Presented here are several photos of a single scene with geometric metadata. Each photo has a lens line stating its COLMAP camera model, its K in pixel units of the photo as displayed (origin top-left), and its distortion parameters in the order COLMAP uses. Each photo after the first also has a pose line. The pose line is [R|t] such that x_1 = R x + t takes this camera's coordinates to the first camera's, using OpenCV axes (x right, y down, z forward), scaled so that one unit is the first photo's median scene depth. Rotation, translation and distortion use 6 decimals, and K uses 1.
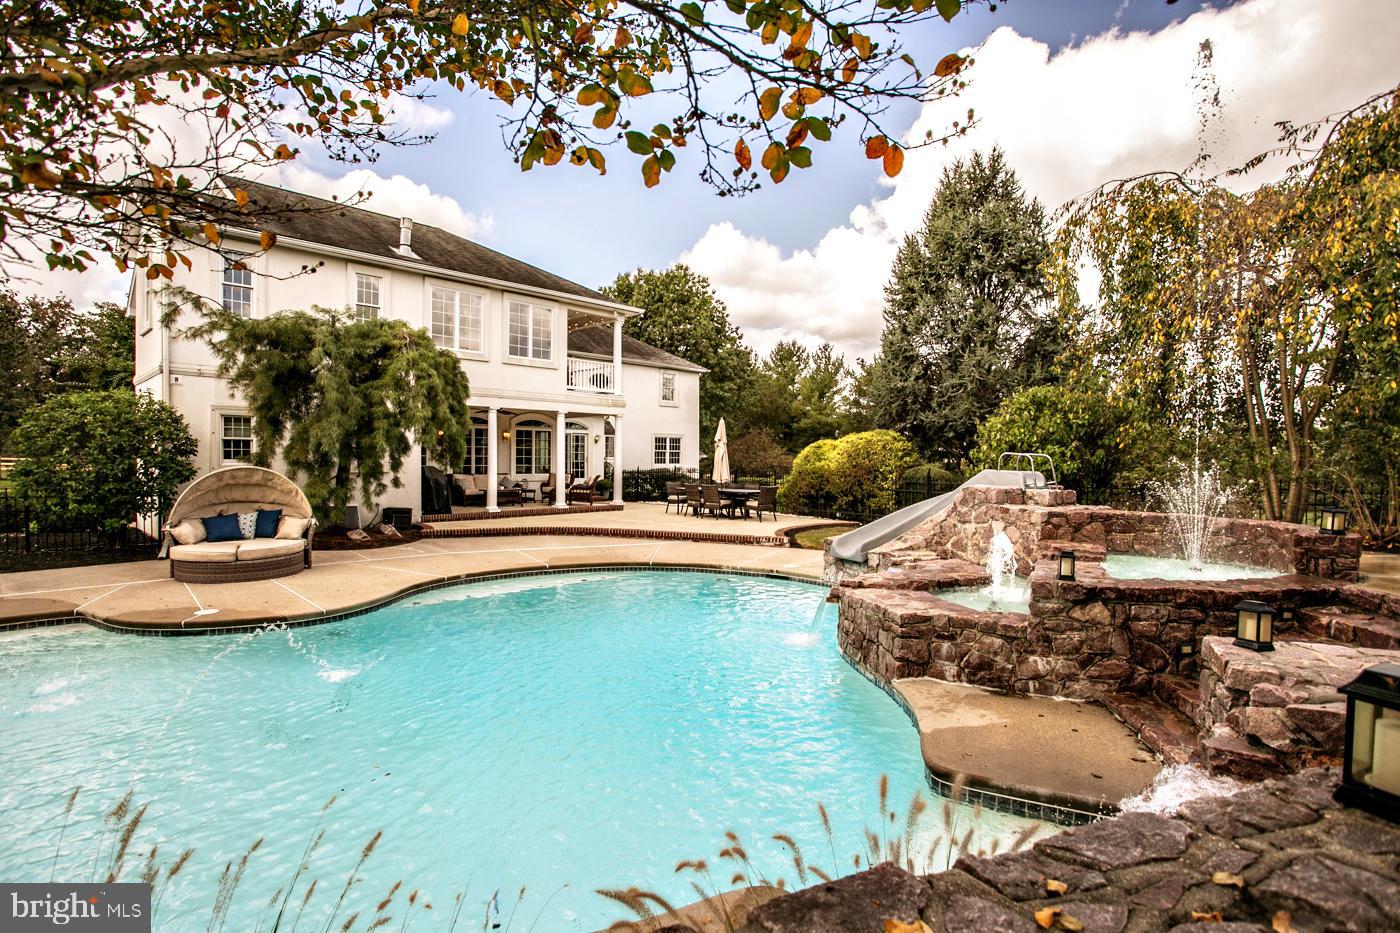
lens RADIAL K [[690.0, 0, 700.0], [0, 690.0, 466.5], [0, 0, 1]] dist [-0.080945, 0.038602]
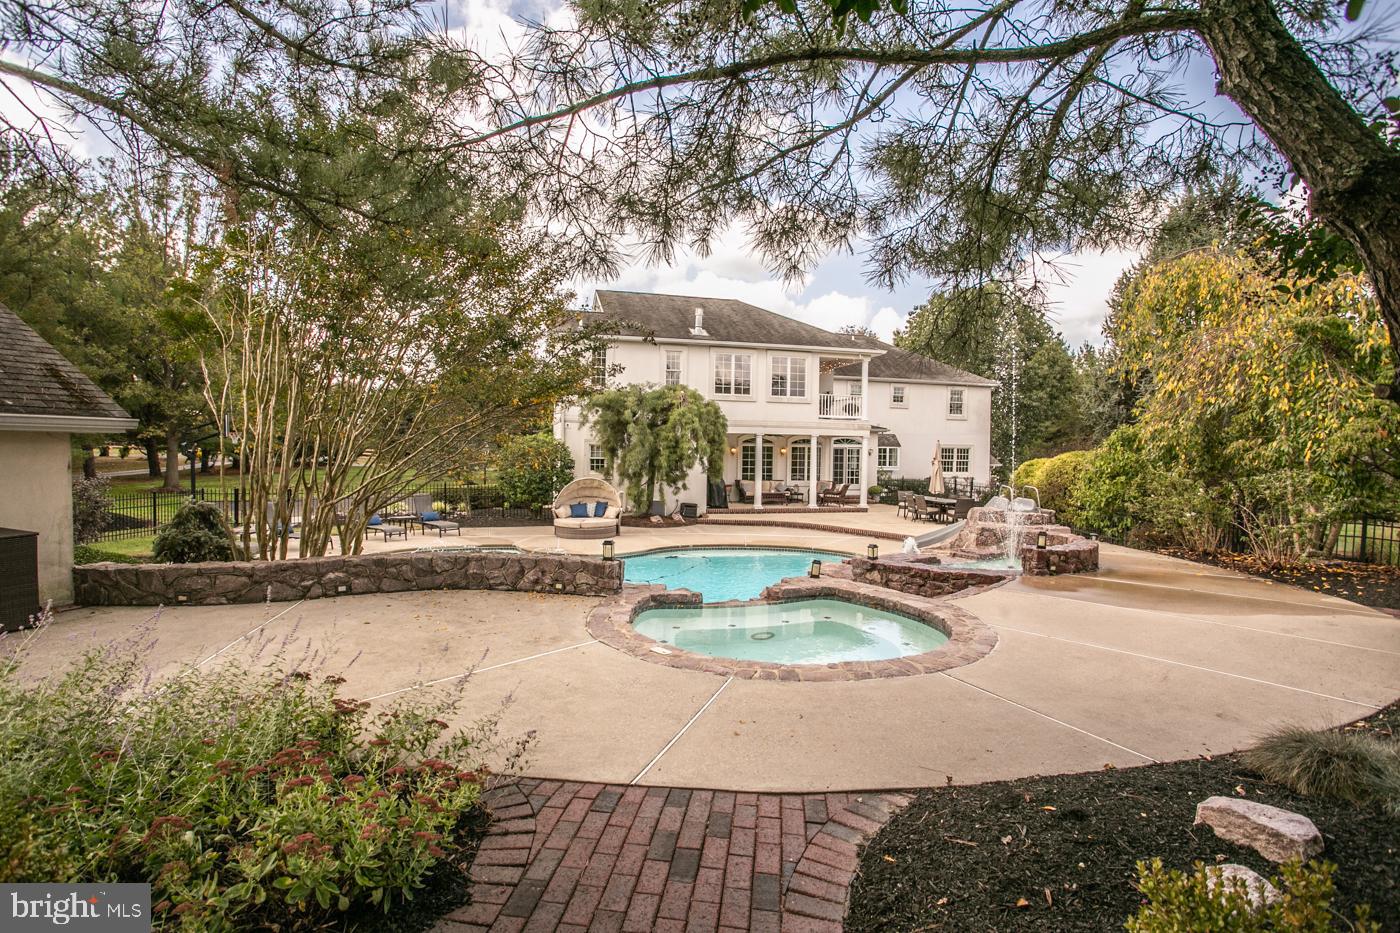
lens RADIAL K [[690.0, 0, 700.0], [0, 690.0, 466.5], [0, 0, 1]] dist [-0.080945, 0.038602]
pose [[0.856768, 0.018849, -0.515358, 0.293219], [-0.016533, 0.999822, 0.009082, -0.028197], [0.515437, 0.000739, 0.856927, -0.245005]]
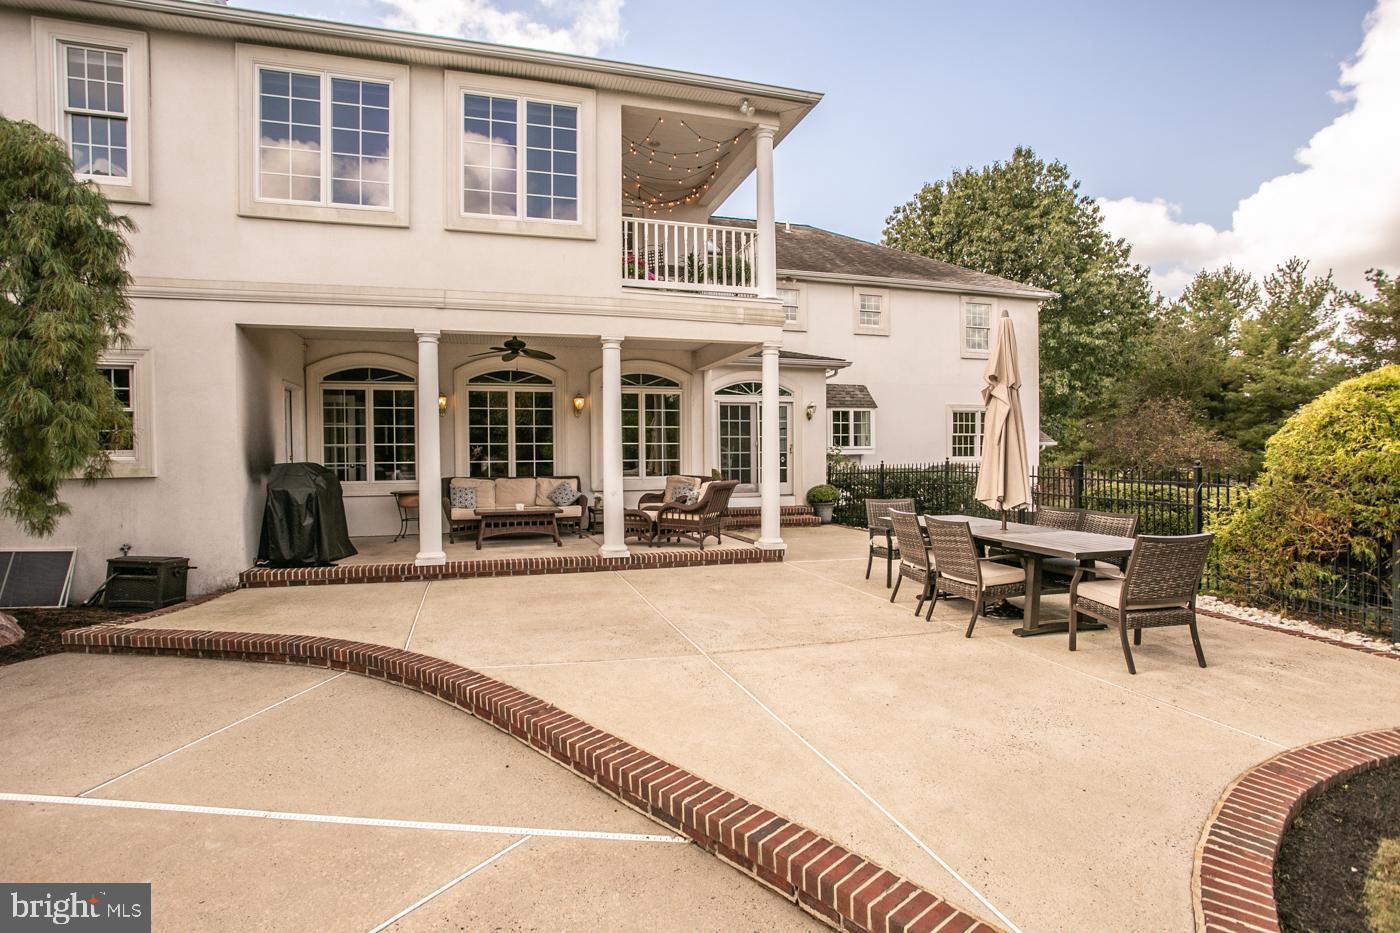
lens RADIAL K [[701.5, 0, 689.3], [0, 701.5, 469.5], [0, 0, 1]] dist [-0.051370, 0.023349]
pose [[0.865637, -0.002419, -0.500667, 0.066776], [0.007315, 0.999943, 0.007816, 0.001577], [0.500619, -0.010428, 0.865605, 0.635298]]
